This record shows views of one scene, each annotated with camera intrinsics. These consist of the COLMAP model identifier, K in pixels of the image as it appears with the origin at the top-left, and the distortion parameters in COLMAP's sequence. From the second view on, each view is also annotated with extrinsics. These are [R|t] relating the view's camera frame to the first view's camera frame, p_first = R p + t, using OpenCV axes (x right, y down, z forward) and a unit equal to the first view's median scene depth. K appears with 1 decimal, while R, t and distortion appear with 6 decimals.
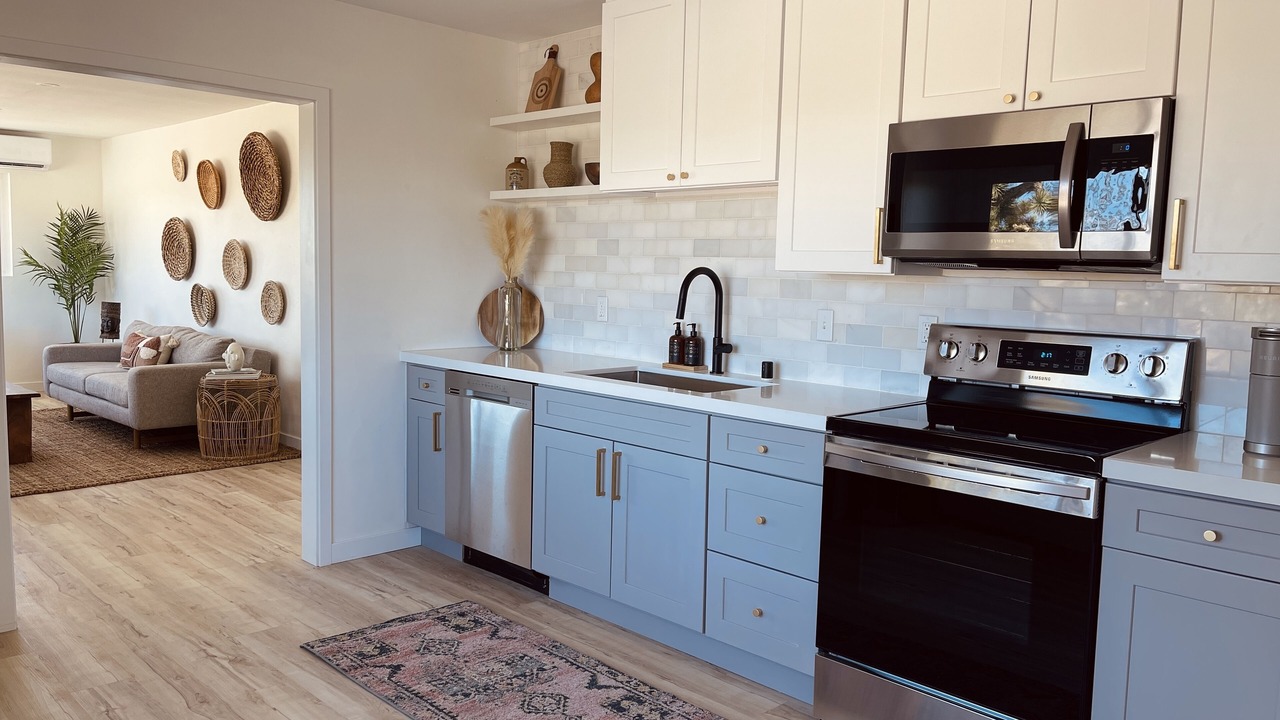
lens RADIAL K [[973.6, 0, 640.0], [0, 973.6, 360.0], [0, 0, 1]] dist [0.080200, -0.091317]
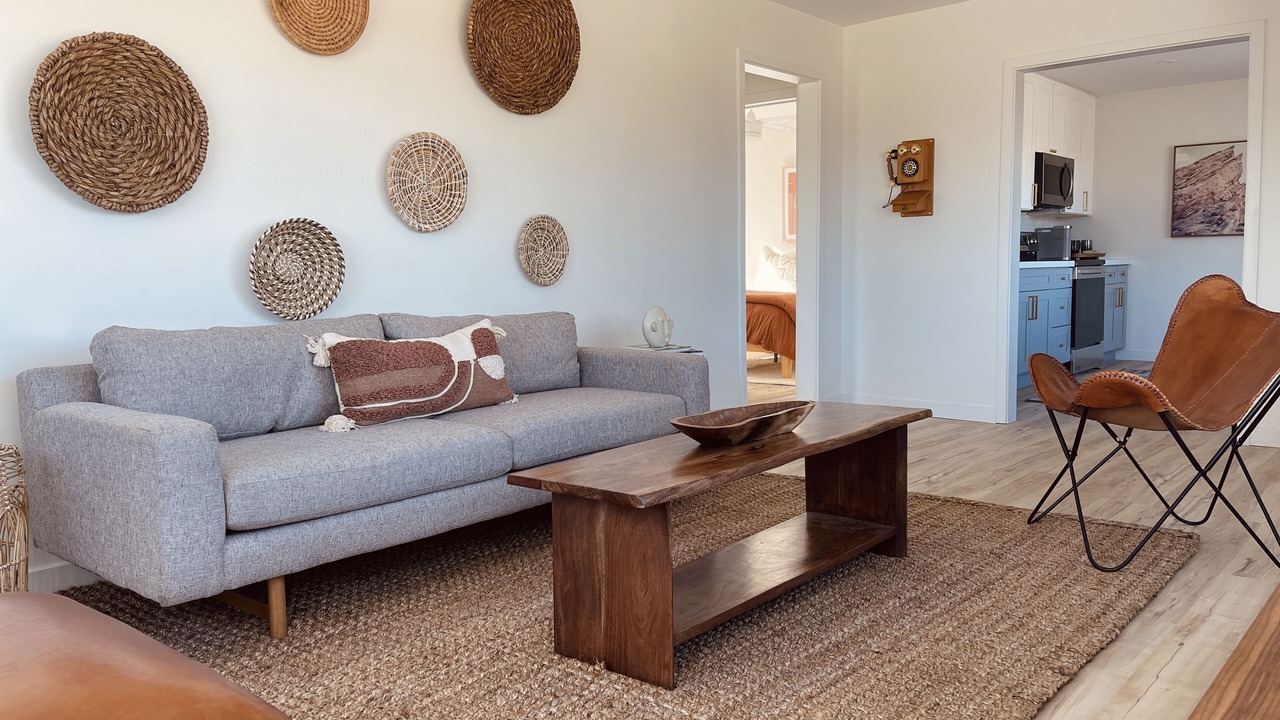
lens RADIAL K [[973.6, 0, 640.0], [0, 973.6, 360.0], [0, 0, 1]] dist [0.080200, -0.091317]
pose [[-0.082423, -0.120571, 0.989277, -0.835142], [0.106956, 0.985851, 0.129065, -0.052873], [-0.990842, 0.116447, -0.068361, 0.829792]]
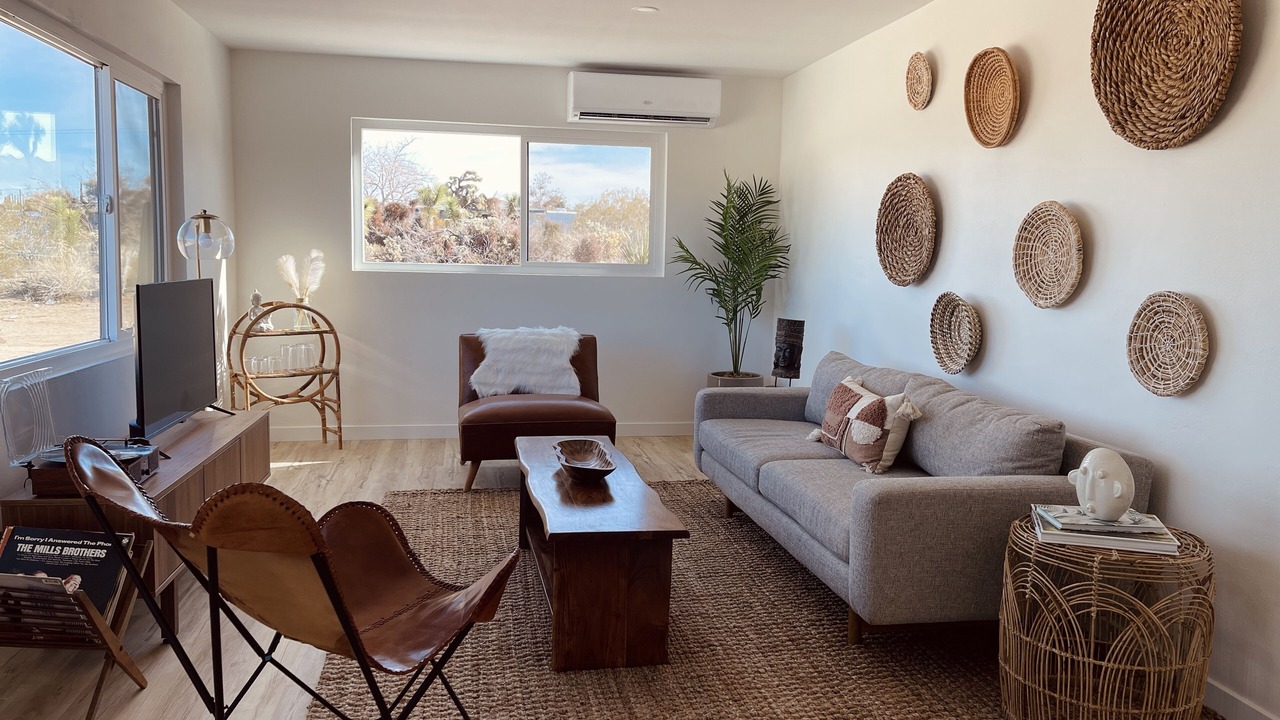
lens RADIAL K [[973.6, 0, 640.0], [0, 973.6, 360.0], [0, 0, 1]] dist [0.080200, -0.091317]
pose [[0.827011, 0.052990, -0.559683, -0.271843], [-0.051584, 0.998501, 0.018315, -0.040094], [0.559814, 0.013724, 0.828504, 0.442356]]
